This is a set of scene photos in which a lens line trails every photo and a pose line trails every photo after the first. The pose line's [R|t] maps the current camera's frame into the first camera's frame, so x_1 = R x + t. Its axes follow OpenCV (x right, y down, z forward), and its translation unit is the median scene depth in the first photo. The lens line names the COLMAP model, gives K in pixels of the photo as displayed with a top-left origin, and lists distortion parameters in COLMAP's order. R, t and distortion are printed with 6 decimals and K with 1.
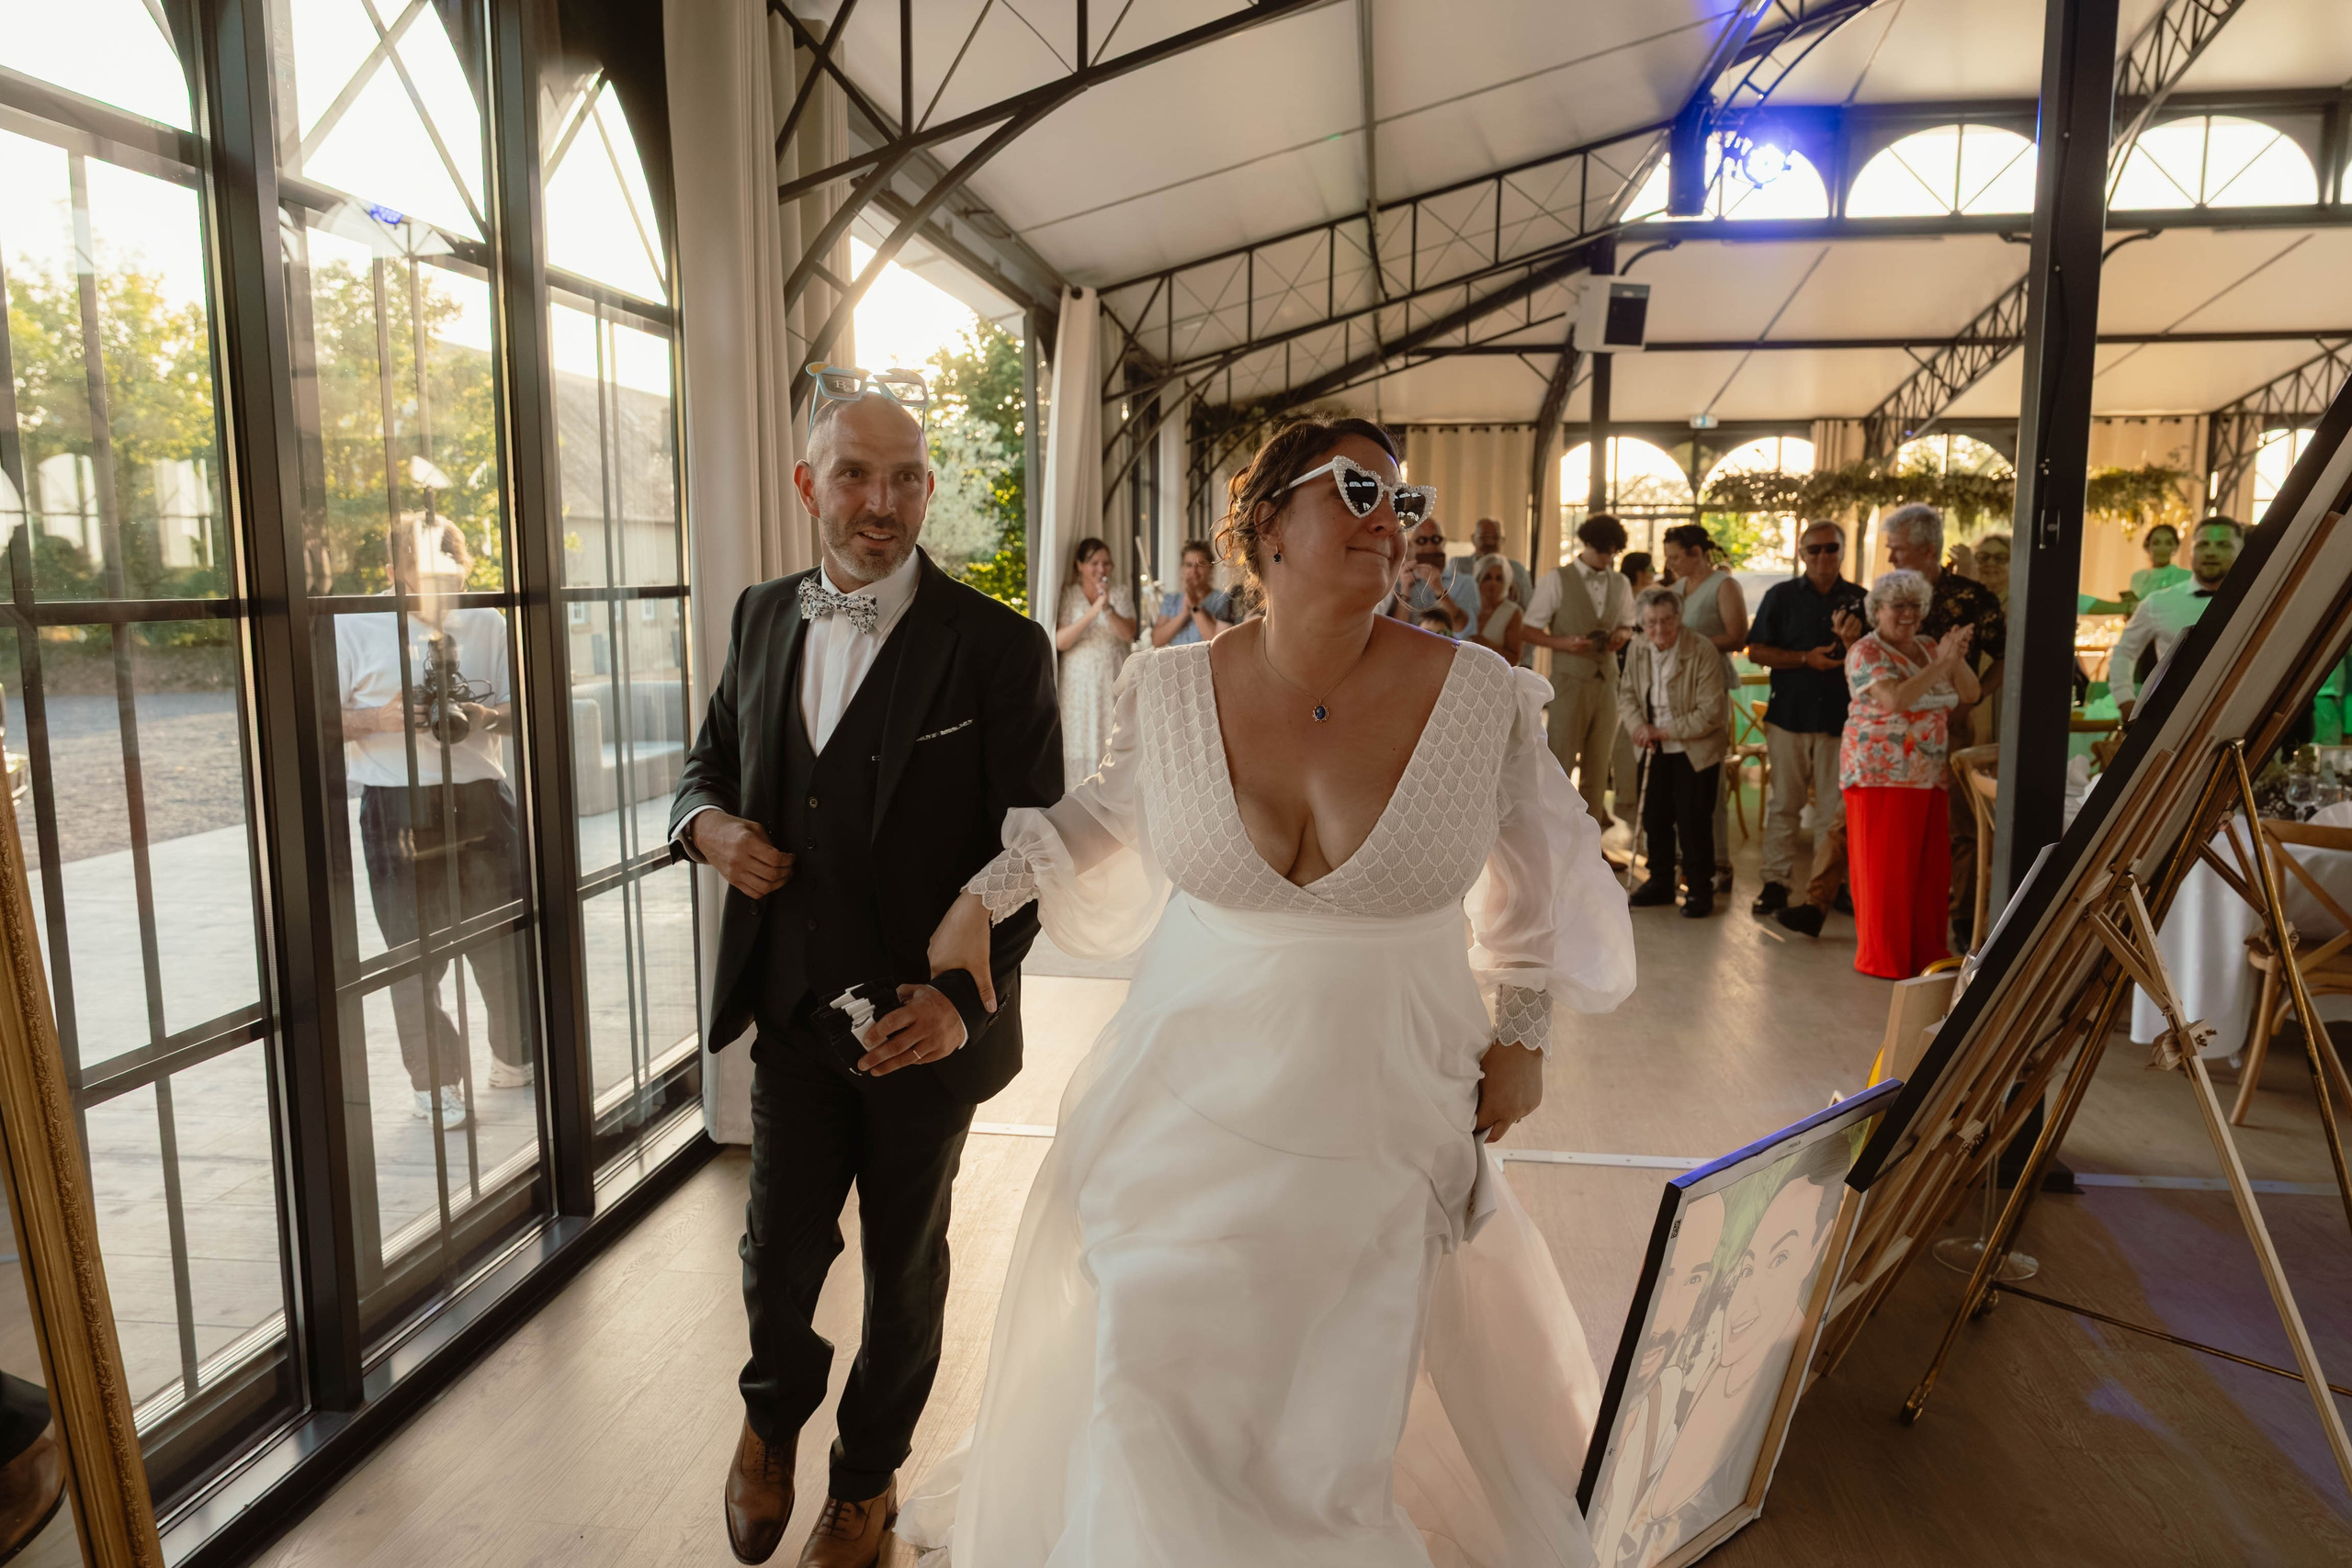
lens RADIAL K [[1626.0, 0, 1186.8], [0, 1626.0, 791.8], [0, 0, 1]] dist [0.008173, 0.005175]
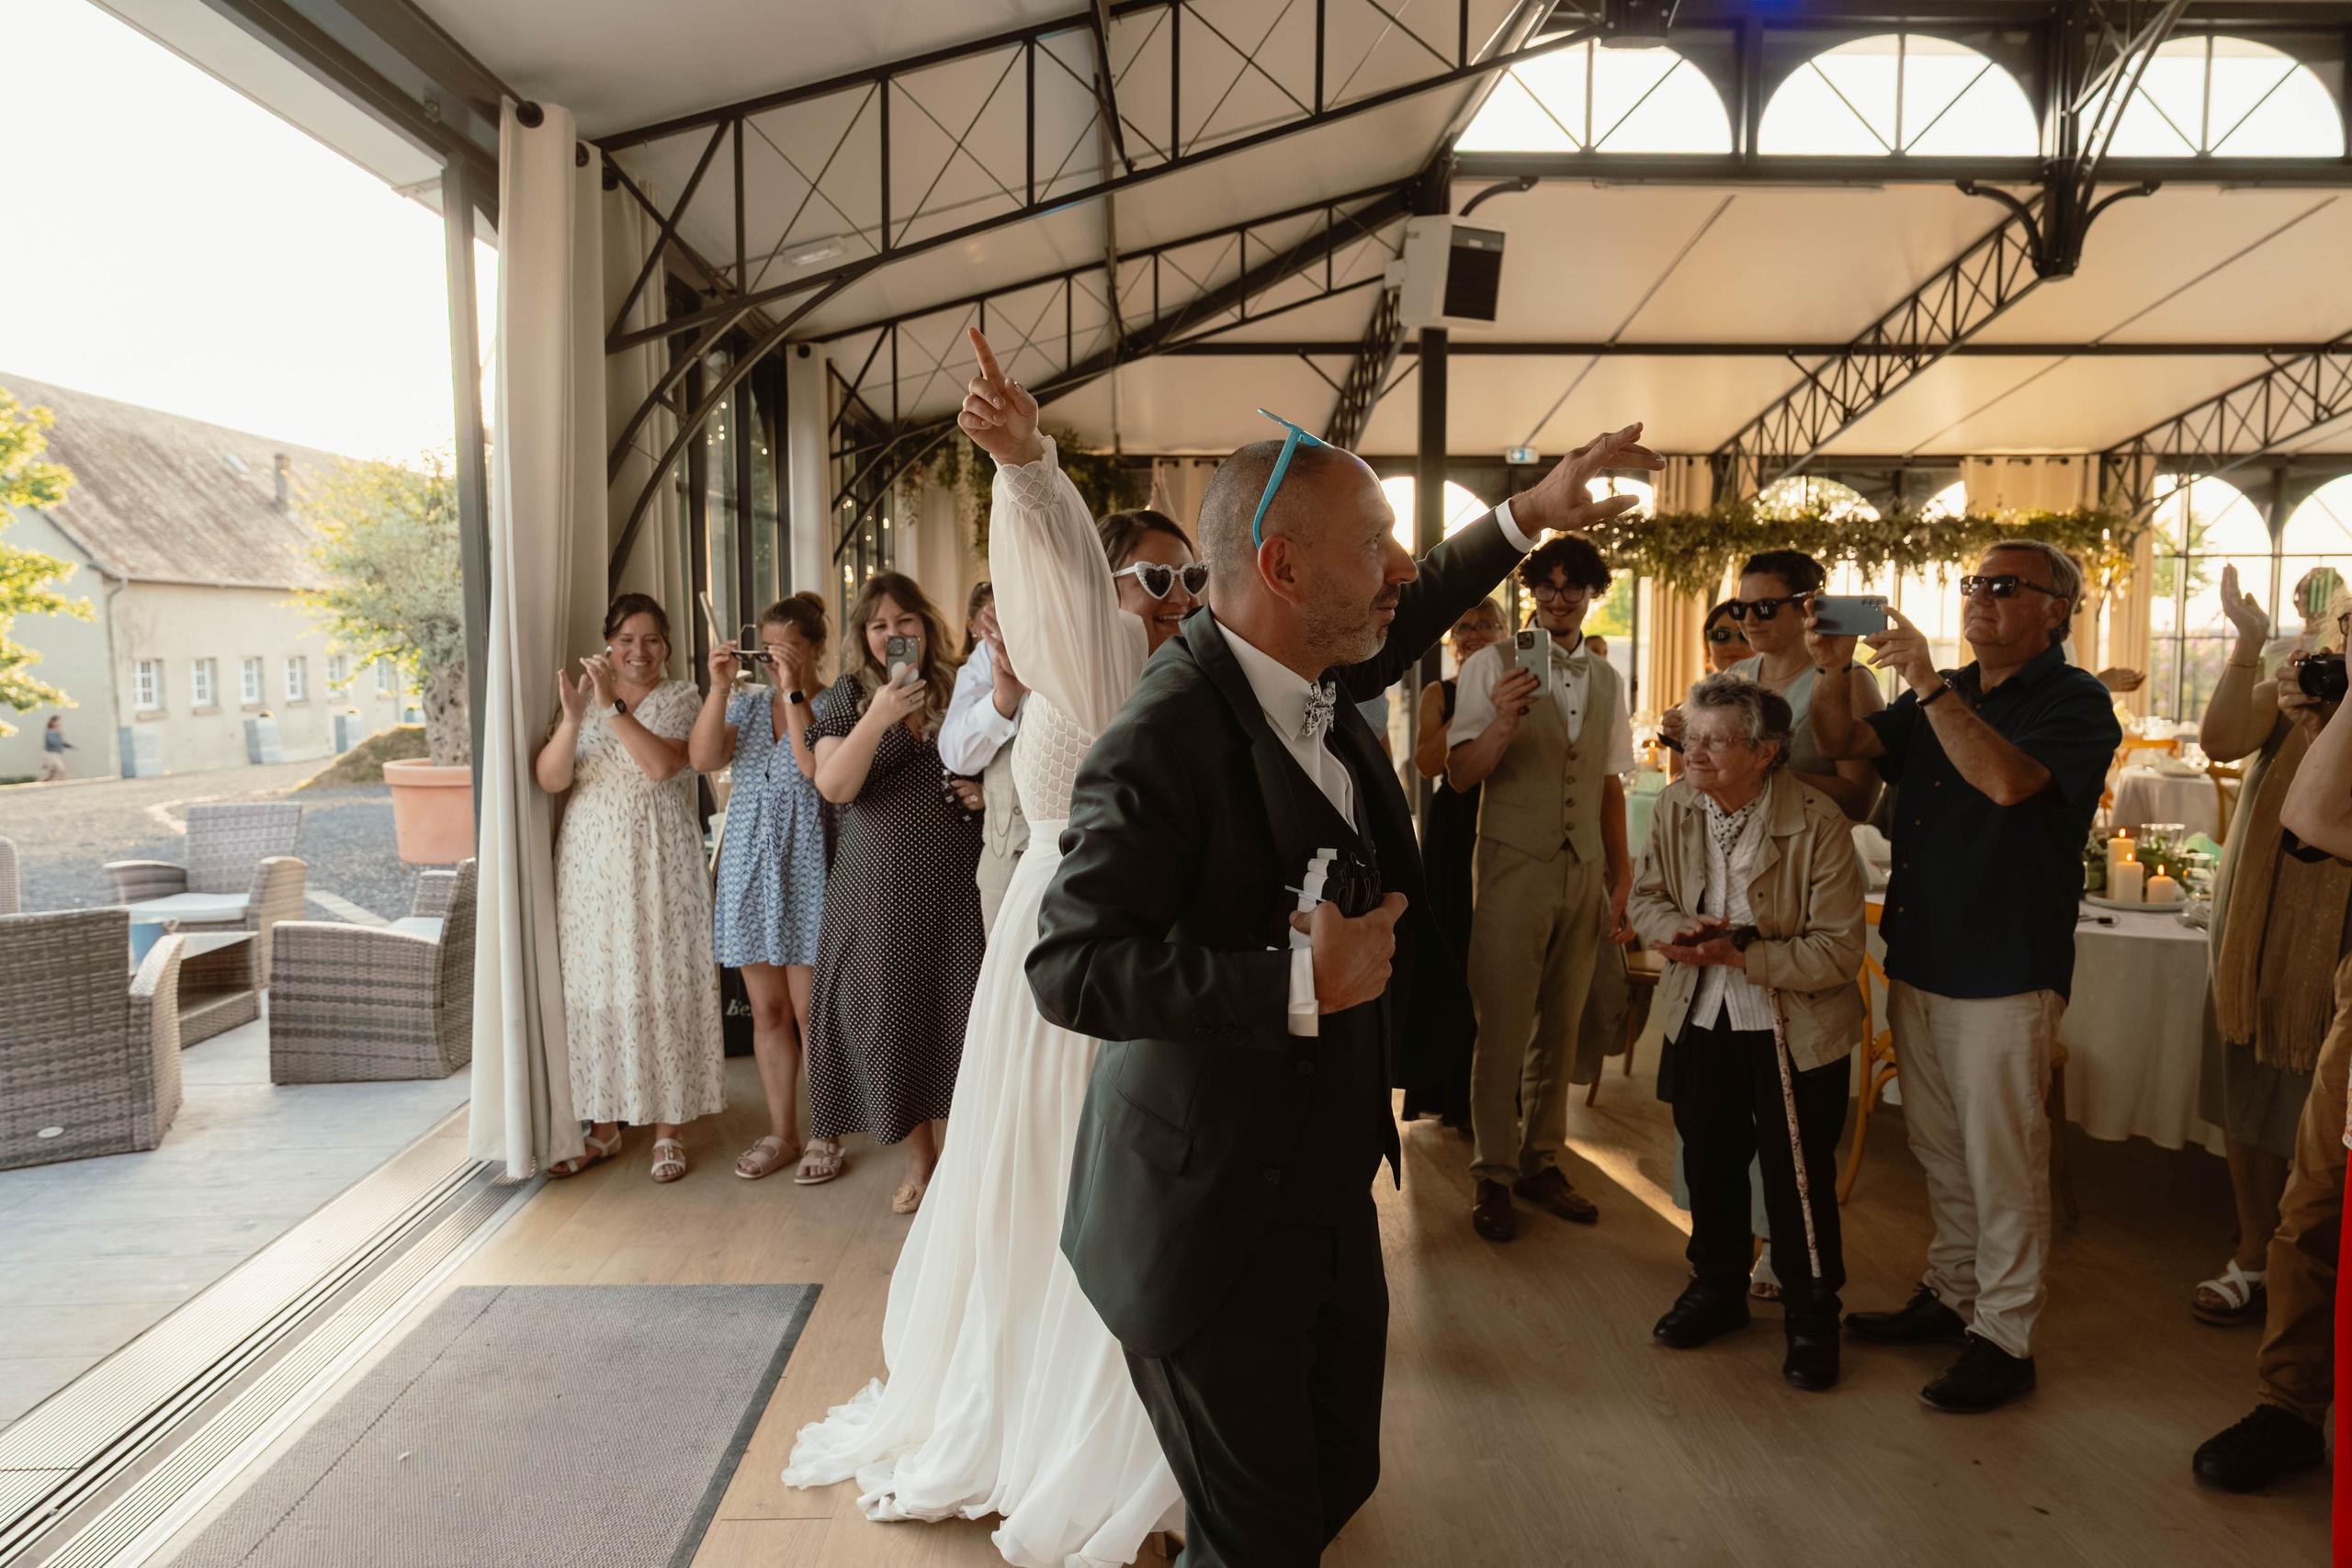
lens RADIAL K [[1626.0, 0, 1174.3], [0, 1626.0, 777.5], [0, 0, 1]] dist [0.008173, 0.005175]
pose [[0.989444, -0.016784, 0.143941, 0.035325], [0.024153, 0.998477, -0.049600, -0.040820], [-0.142889, 0.052553, 0.988342, 0.293061]]
